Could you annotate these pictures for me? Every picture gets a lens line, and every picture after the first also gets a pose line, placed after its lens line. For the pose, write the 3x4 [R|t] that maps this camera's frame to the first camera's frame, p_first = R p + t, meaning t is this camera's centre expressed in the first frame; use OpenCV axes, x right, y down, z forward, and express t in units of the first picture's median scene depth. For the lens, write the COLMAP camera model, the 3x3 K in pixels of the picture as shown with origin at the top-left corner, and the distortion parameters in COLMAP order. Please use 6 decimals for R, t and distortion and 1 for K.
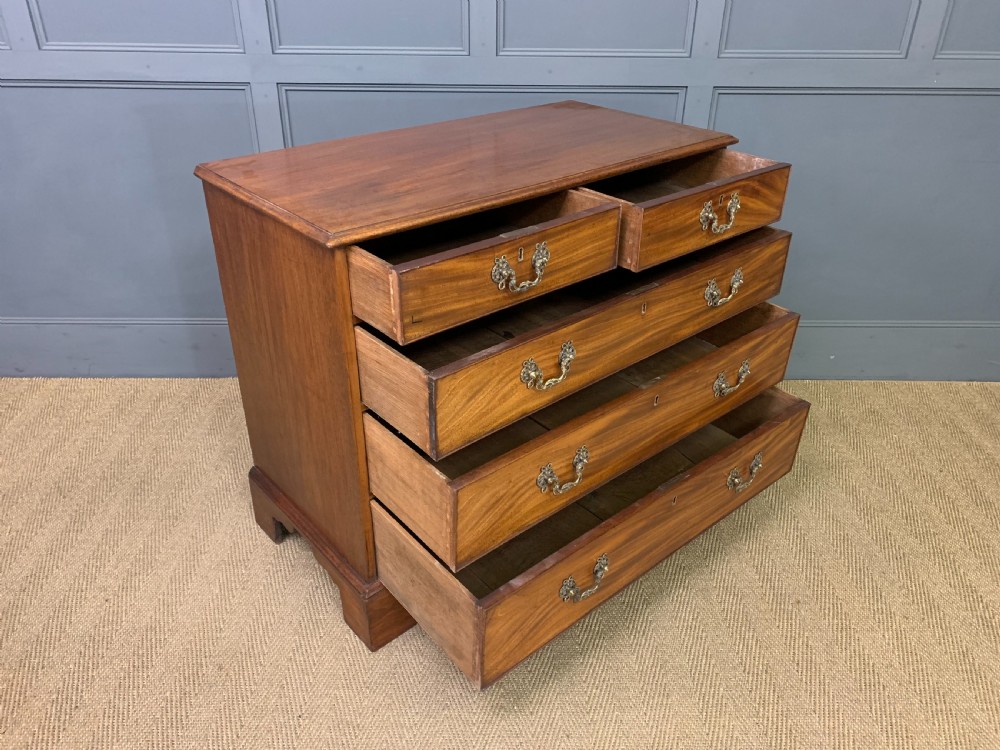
lens RADIAL K [[782.2, 0, 498.2], [0, 782.2, 365.5], [0, 0, 1]] dist [0.015531, -0.001337]
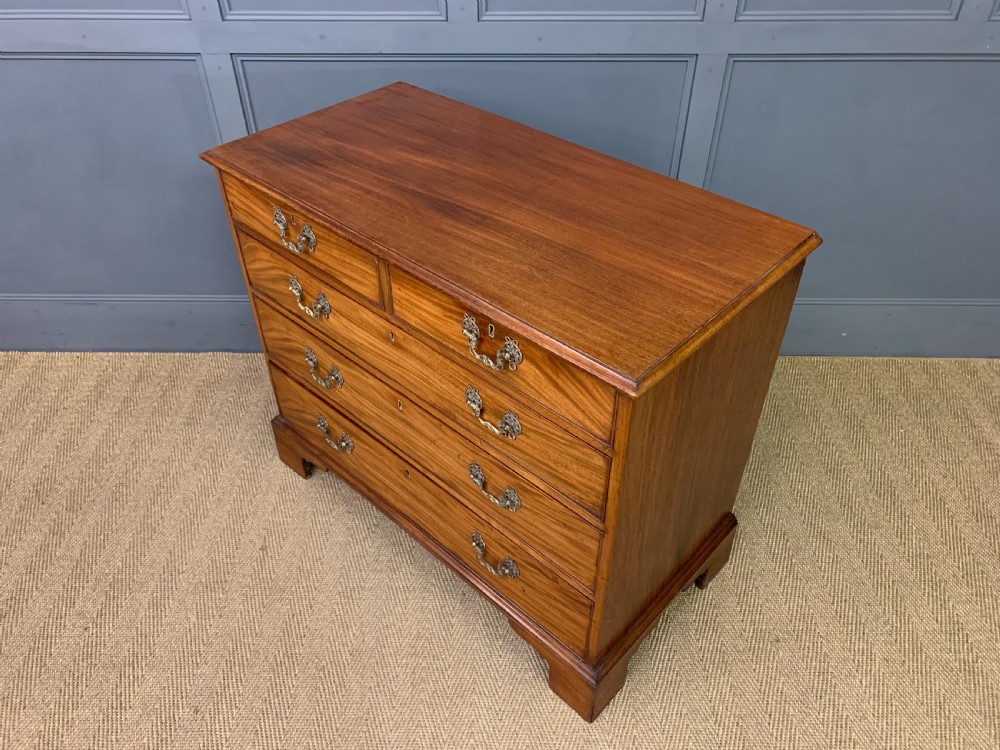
lens RADIAL K [[782.2, 0, 498.2], [0, 782.2, 365.5], [0, 0, 1]] dist [0.015531, -0.001337]
pose [[0.999620, 0.006484, -0.026797, 0.050734], [-0.001241, 0.981549, 0.191207, -0.206366], [0.027542, -0.191102, 0.981184, 0.081301]]
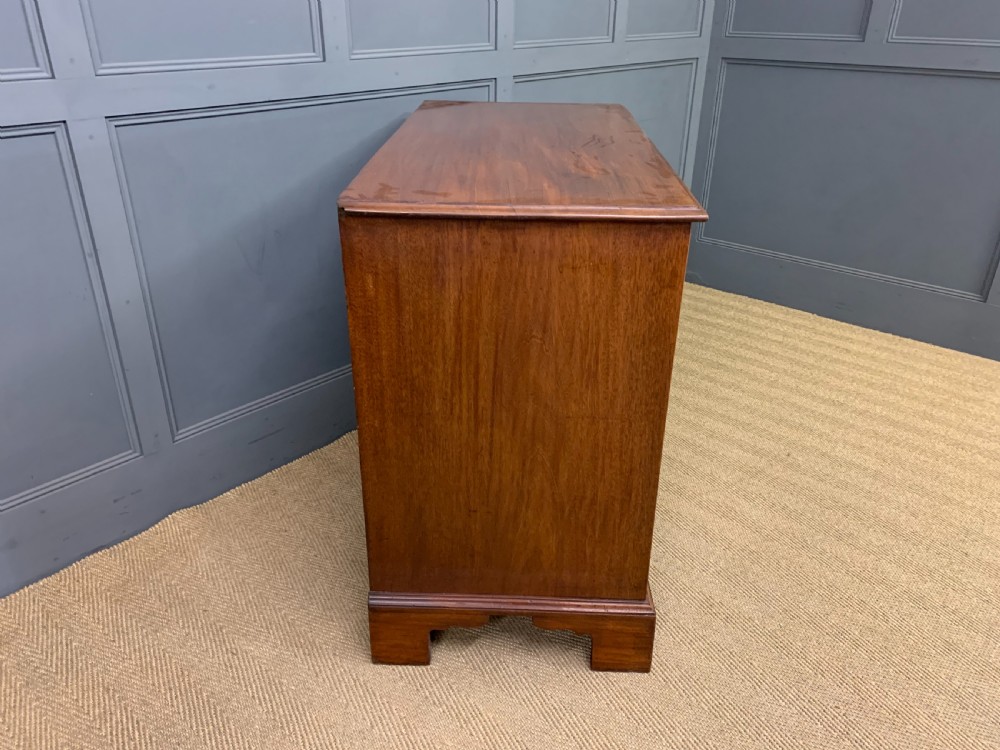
lens RADIAL K [[779.0, 0, 500.0], [0, 779.0, 375.0], [0, 0, 1]] dist [0.046107, -0.004561]
pose [[0.679090, -0.330031, 0.655680, -0.654661], [0.354330, 0.929655, 0.100953, -0.099946], [-0.642874, 0.163771, 0.748259, 0.306172]]
